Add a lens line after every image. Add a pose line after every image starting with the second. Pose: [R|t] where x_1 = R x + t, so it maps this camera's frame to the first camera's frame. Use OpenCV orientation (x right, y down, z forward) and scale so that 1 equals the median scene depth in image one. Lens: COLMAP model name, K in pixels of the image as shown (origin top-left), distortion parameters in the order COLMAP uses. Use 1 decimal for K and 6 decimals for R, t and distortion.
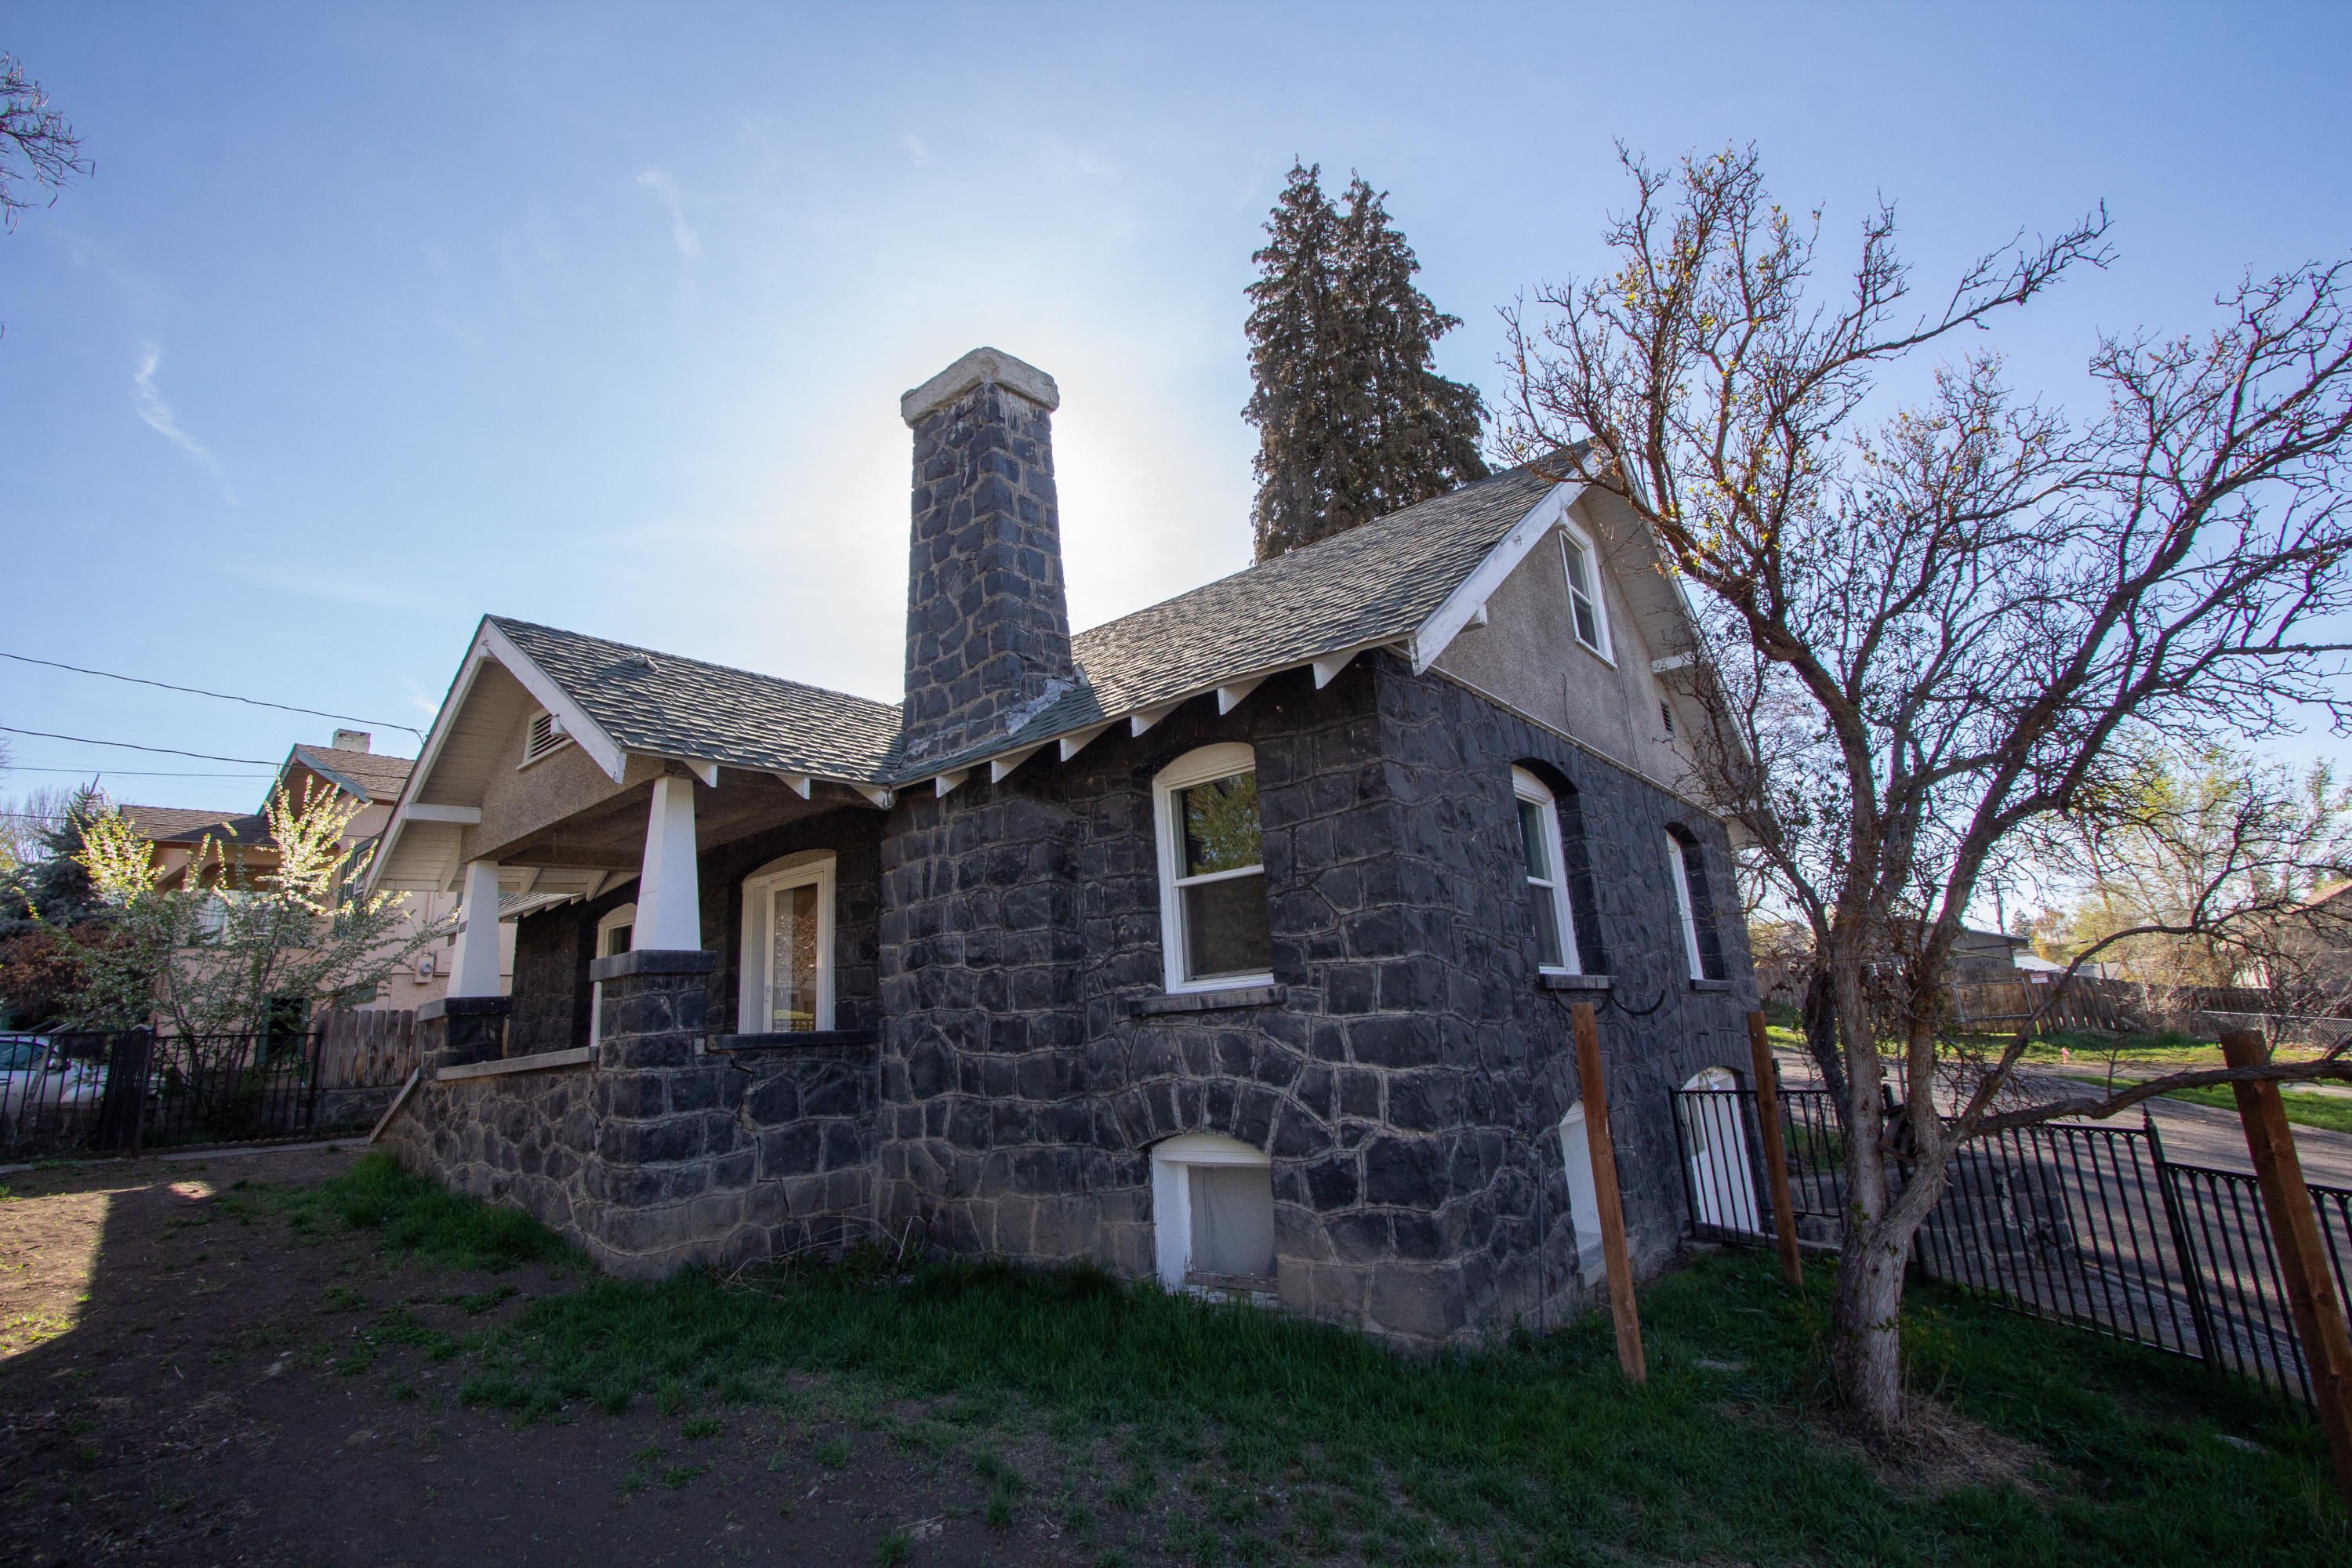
lens RADIAL K [[1074.3, 0, 1173.7], [0, 1074.3, 787.2], [0, 0, 1]] dist [-0.013834, 0.000360]
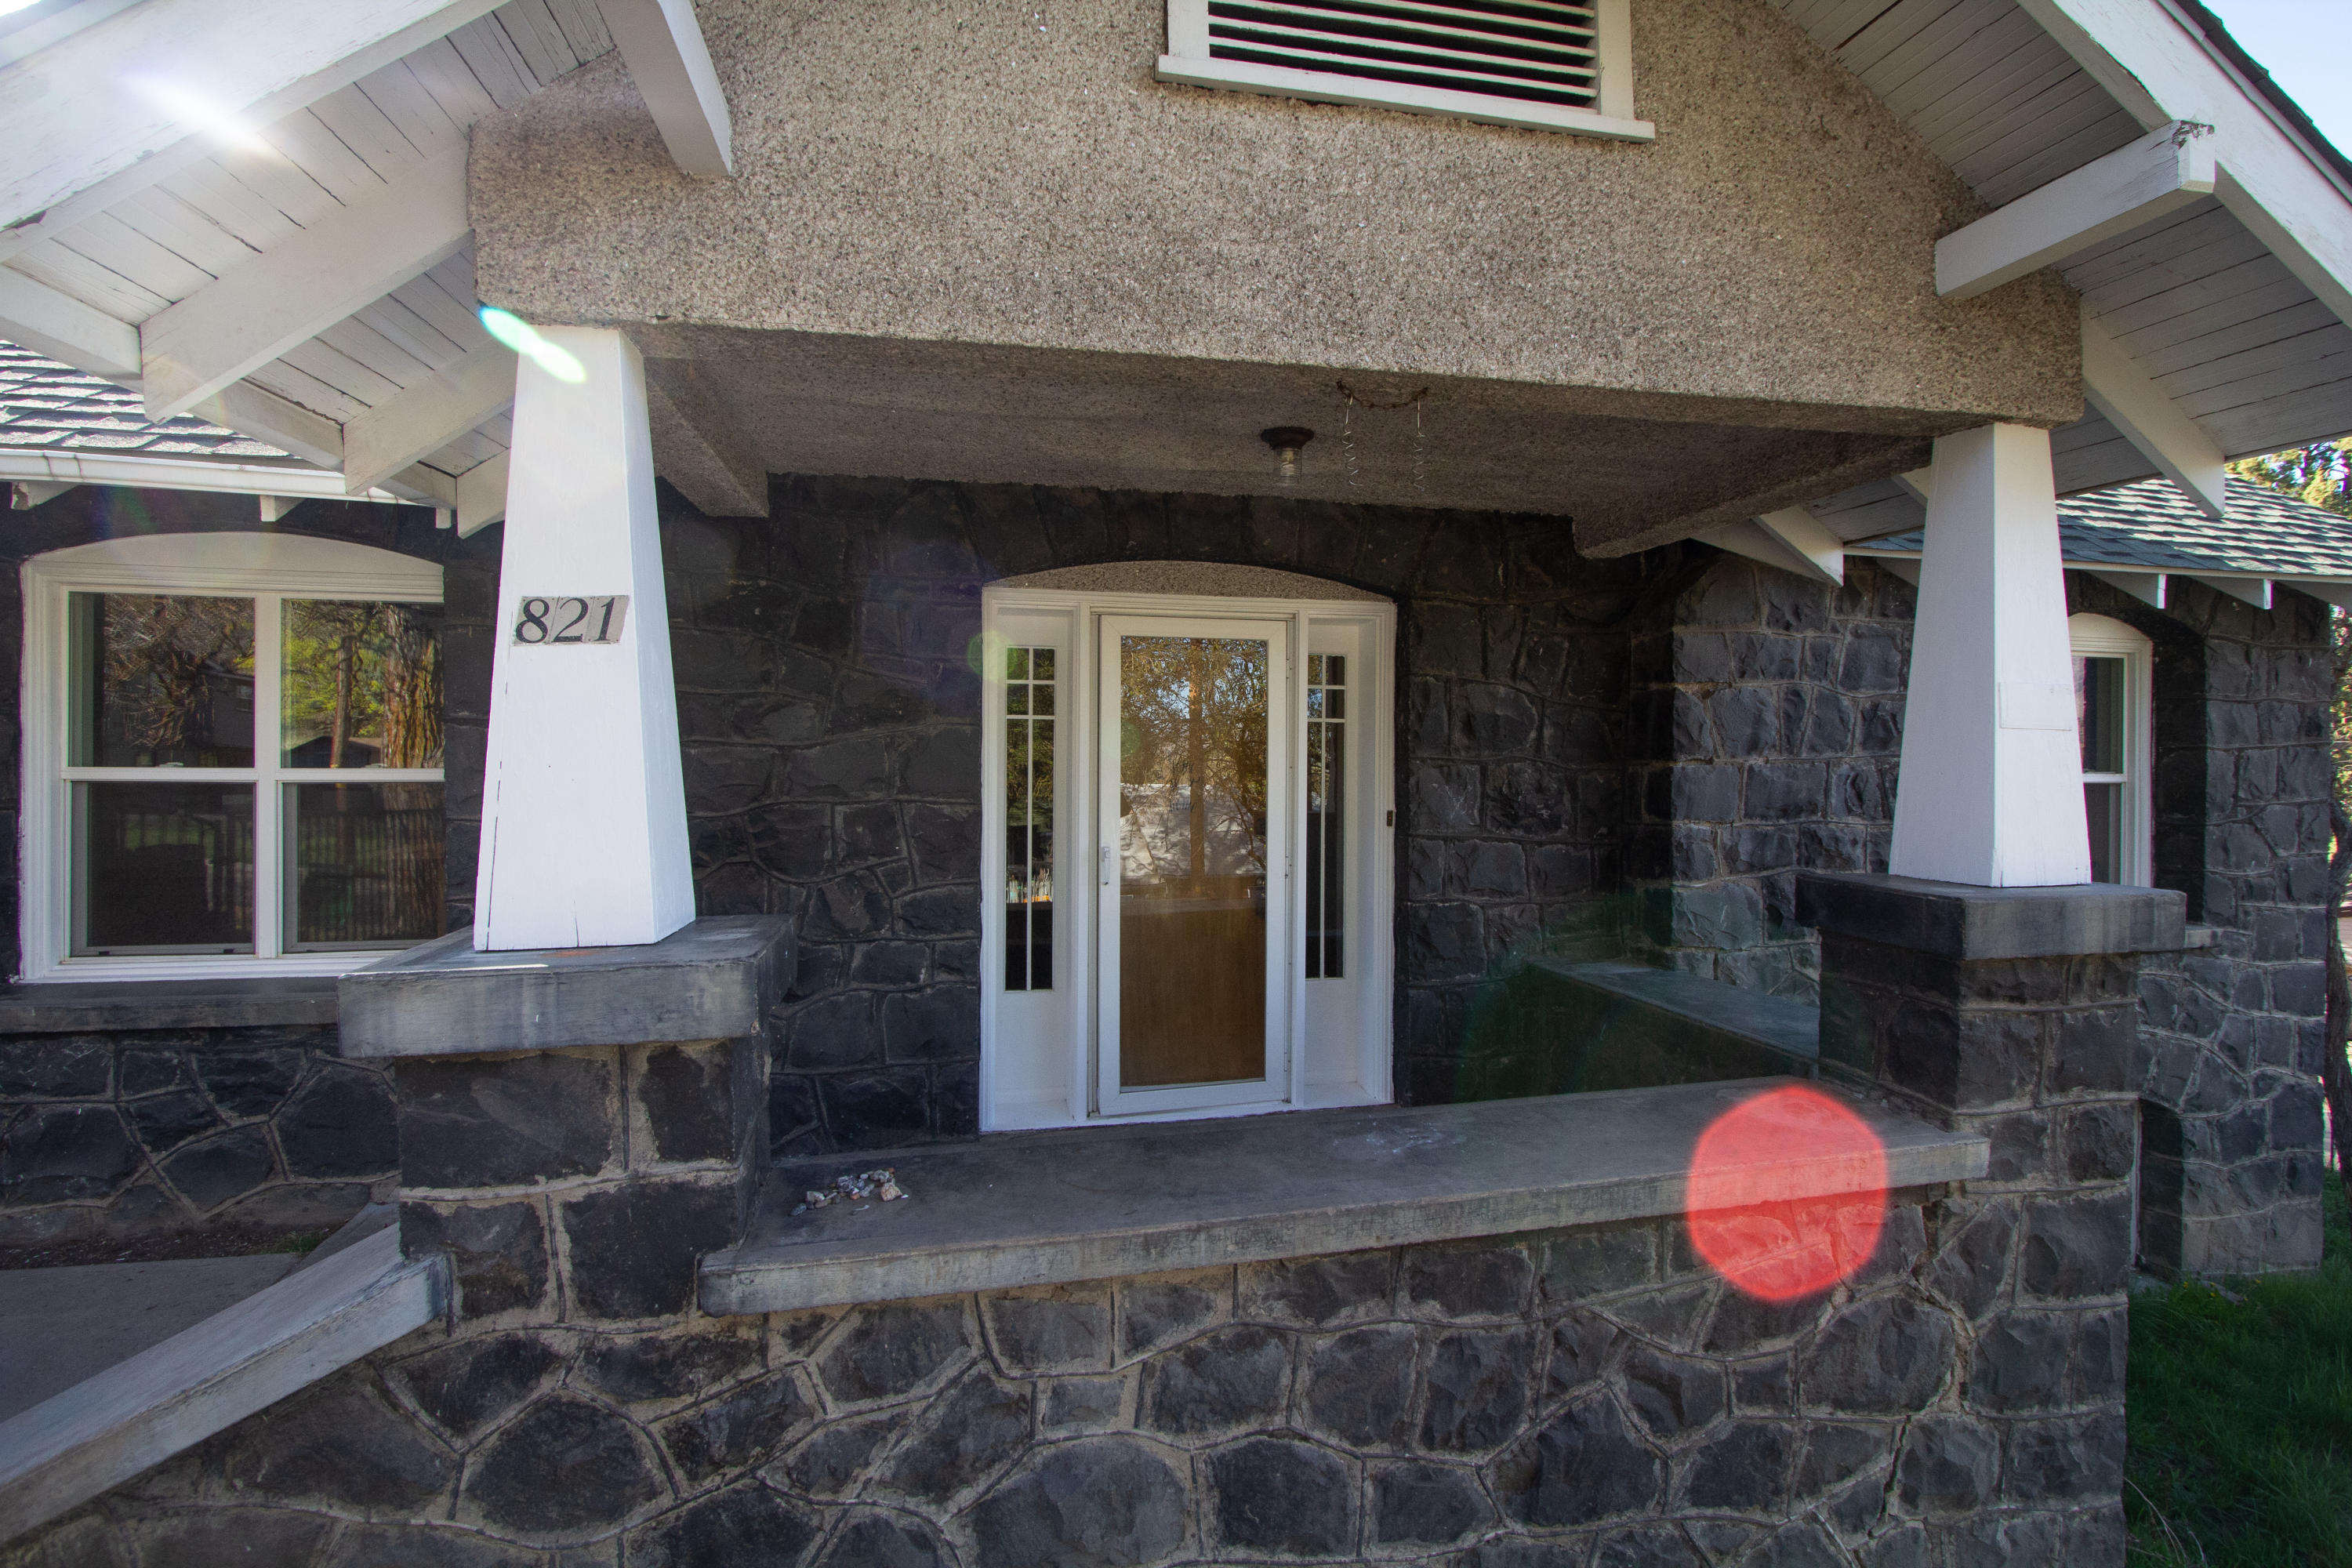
lens RADIAL K [[1074.3, 0, 1172.1], [0, 1074.3, 780.2], [0, 0, 1]] dist [-0.013834, 0.000360]
pose [[0.627881, 0.058297, 0.776123, -1.143934], [-0.224645, 0.968325, 0.109004, 0.168789], [-0.745184, -0.242794, 0.621089, 1.151473]]
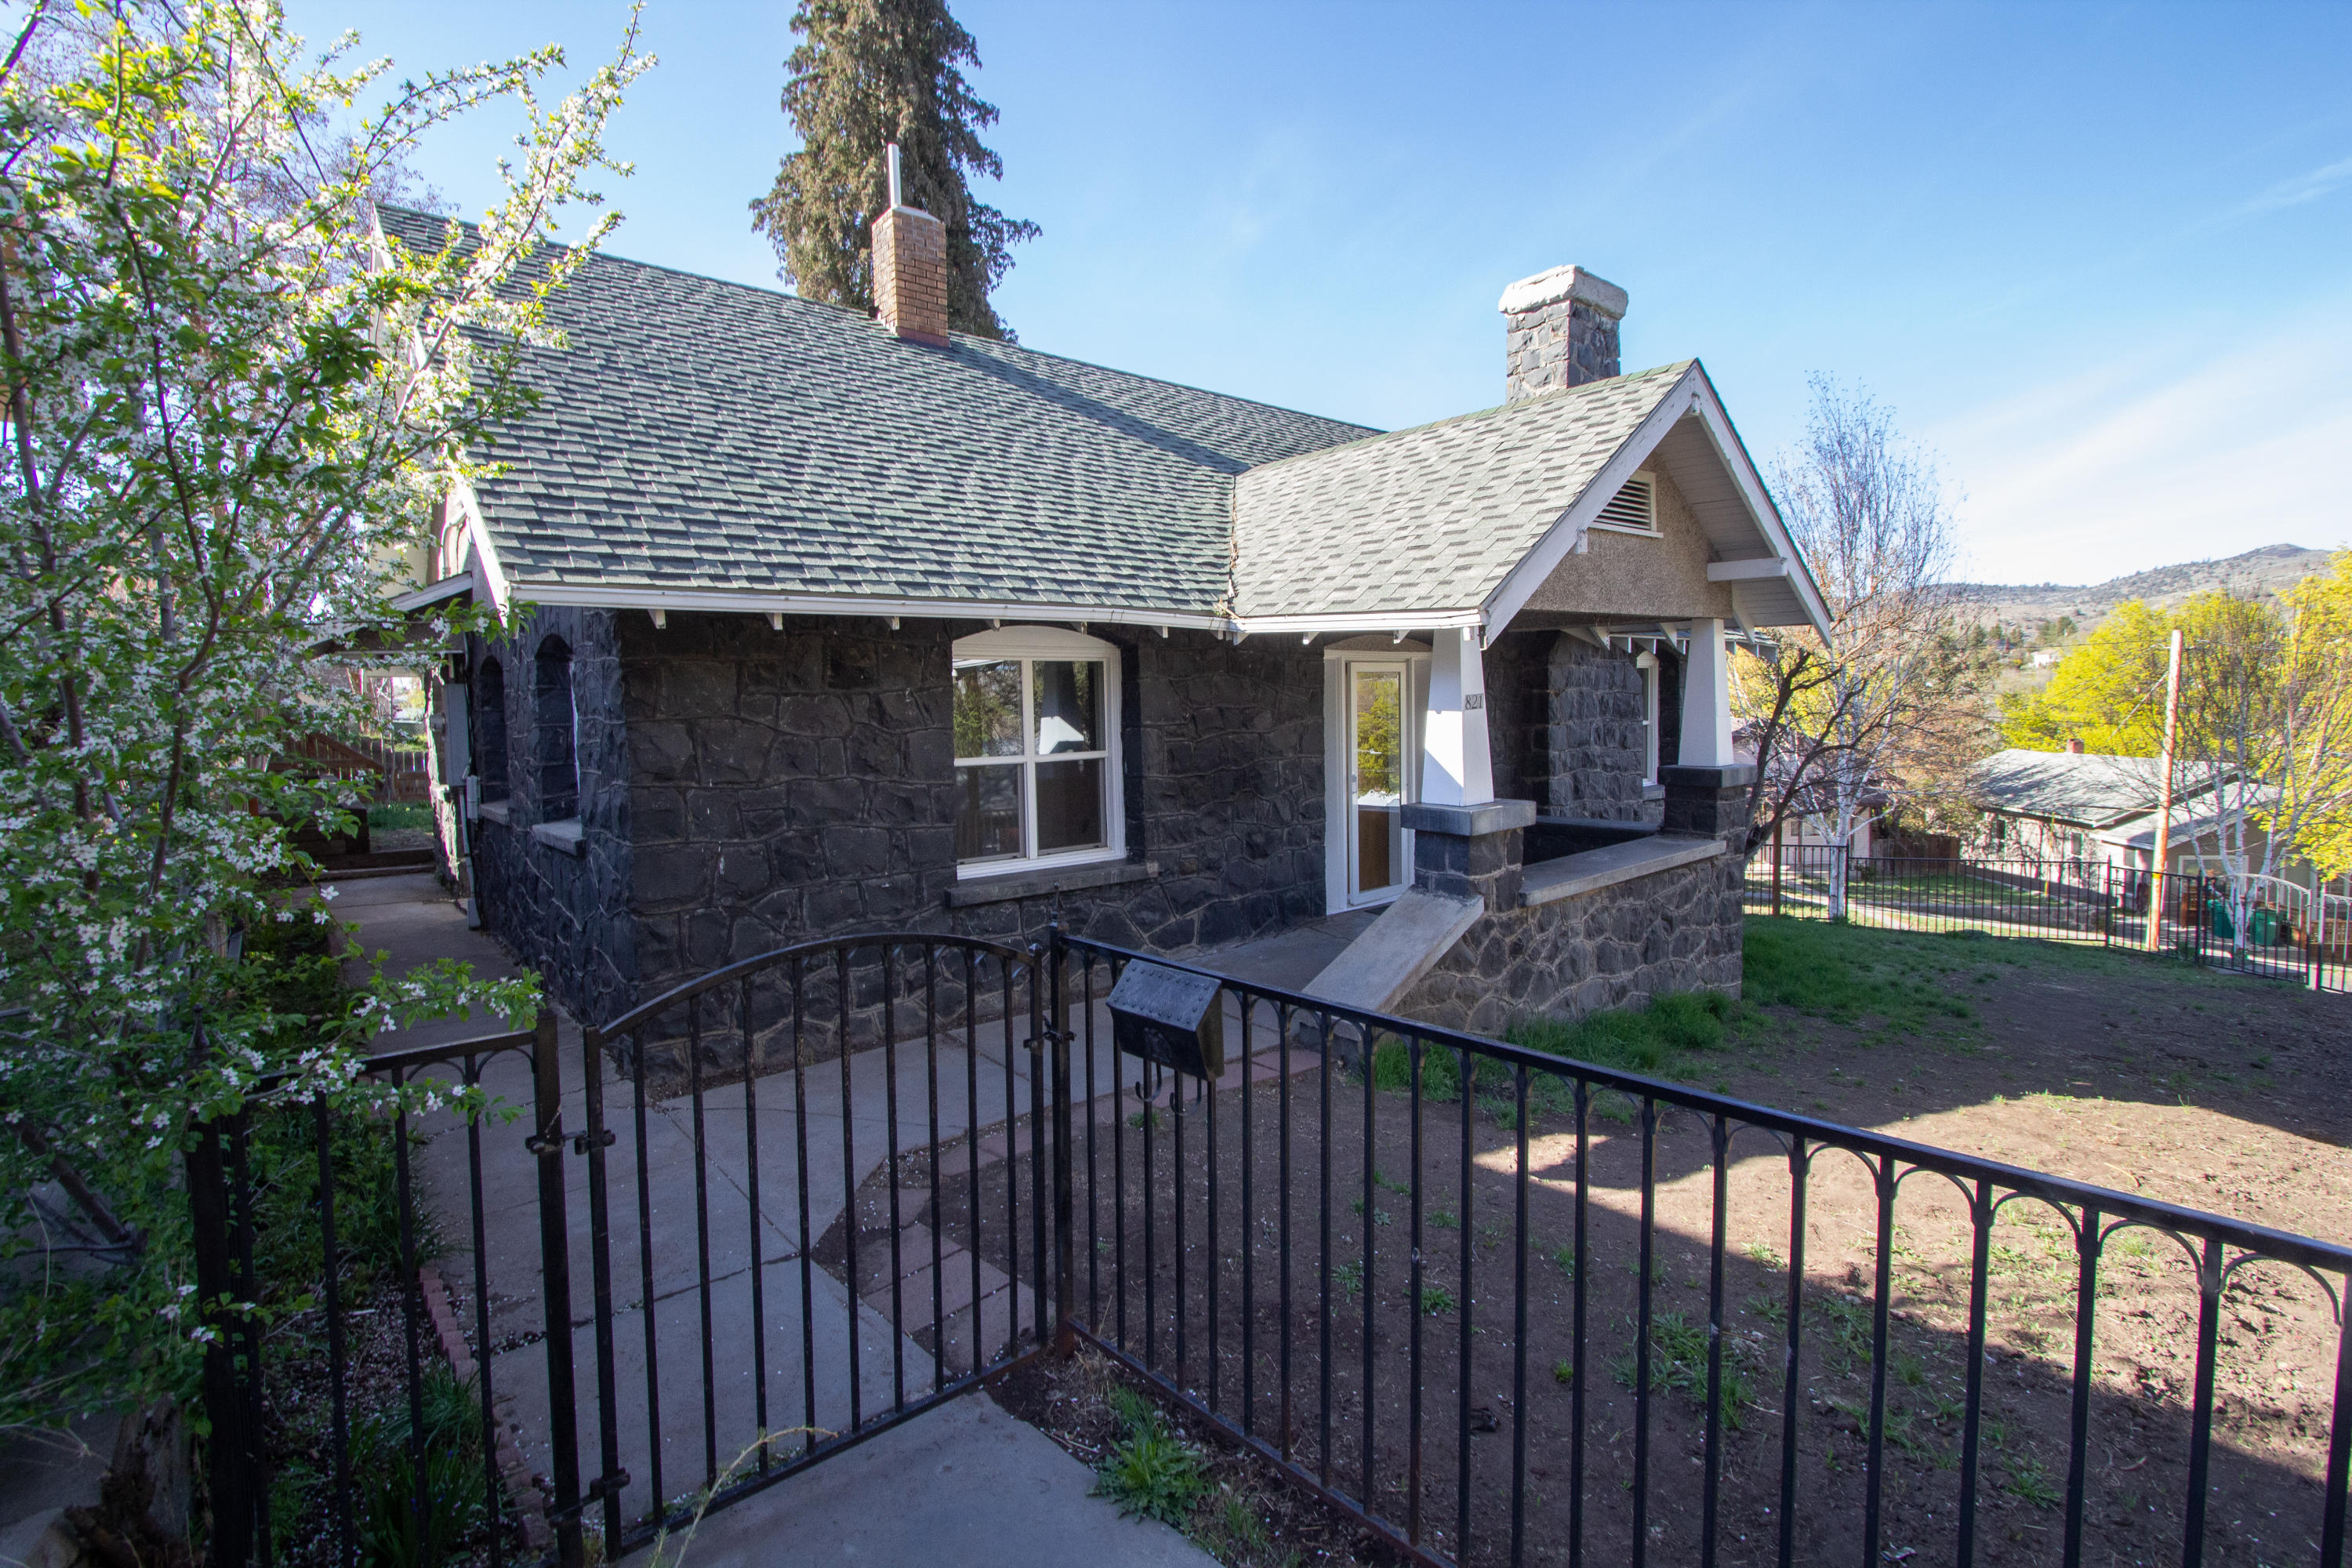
lens RADIAL K [[1074.3, 0, 1184.4], [0, 1074.3, 775.0], [0, 0, 1]] dist [-0.013834, 0.000360]
pose [[0.186243, -0.003320, 0.982498, -2.102150], [-0.220482, 0.974348, 0.045087, 0.284522], [-0.957445, -0.225020, 0.180733, 1.574520]]
